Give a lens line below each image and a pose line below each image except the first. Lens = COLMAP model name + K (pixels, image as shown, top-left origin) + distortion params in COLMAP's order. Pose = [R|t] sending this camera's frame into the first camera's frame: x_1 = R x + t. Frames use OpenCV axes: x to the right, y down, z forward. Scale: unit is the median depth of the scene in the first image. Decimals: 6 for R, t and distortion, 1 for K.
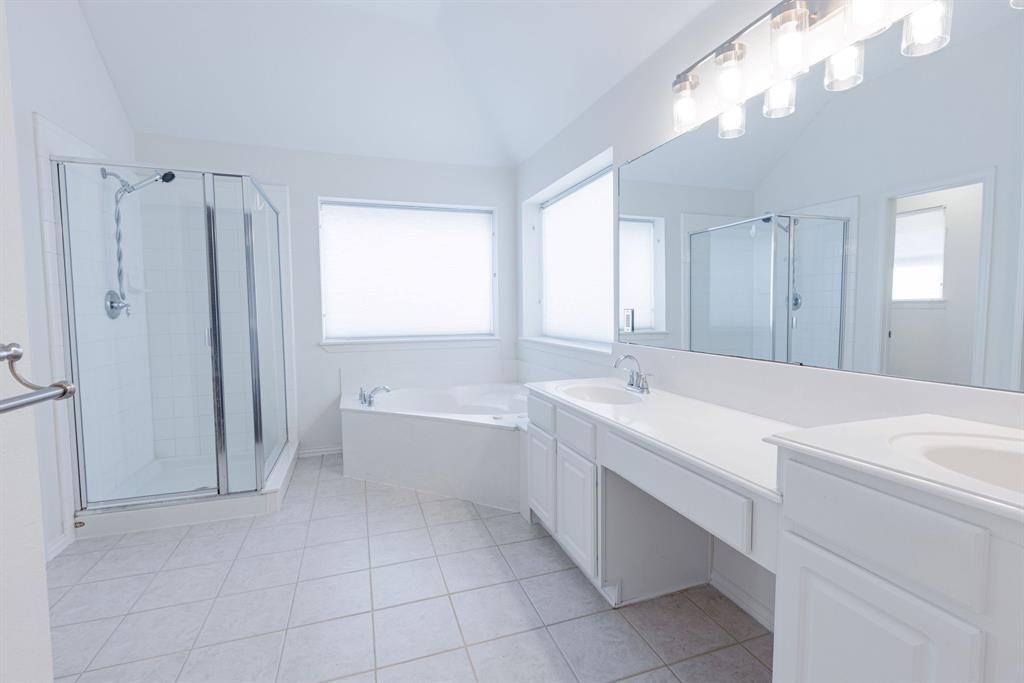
lens RADIAL K [[458.5, 0, 500.9], [0, 458.5, 339.8], [0, 0, 1]] dist [-0.004837, -0.001435]
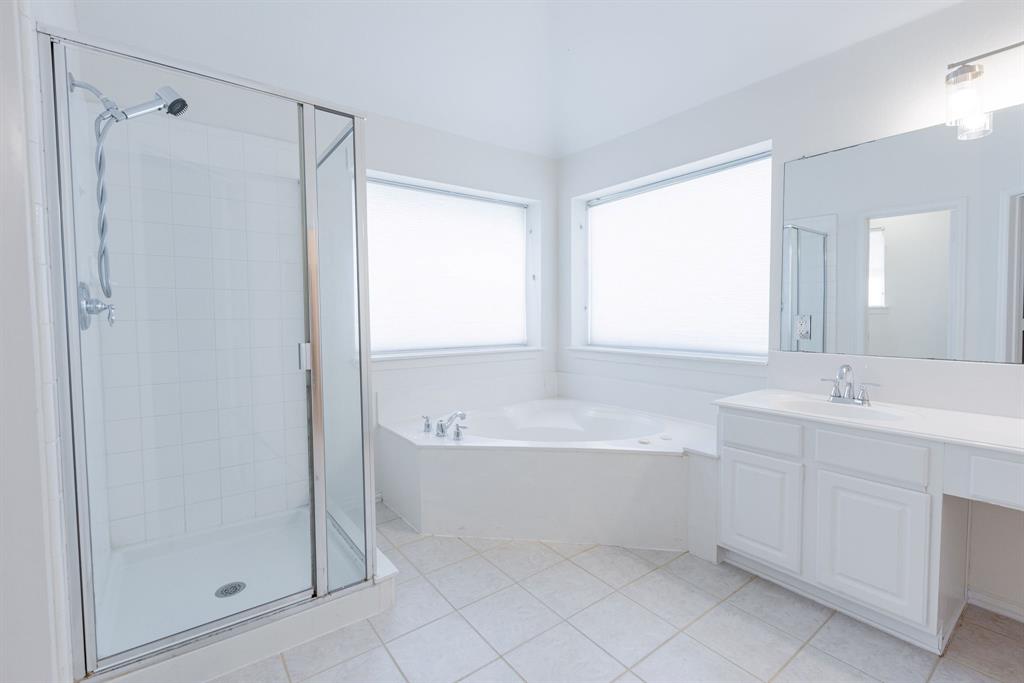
lens RADIAL K [[458.5, 0, 515.5], [0, 458.5, 342.1], [0, 0, 1]] dist [-0.004837, -0.001435]
pose [[0.952688, -0.018944, 0.303359, -0.431666], [0.023177, 0.999678, -0.010359, -0.010354], [-0.303065, 0.016900, 0.952820, 0.230387]]
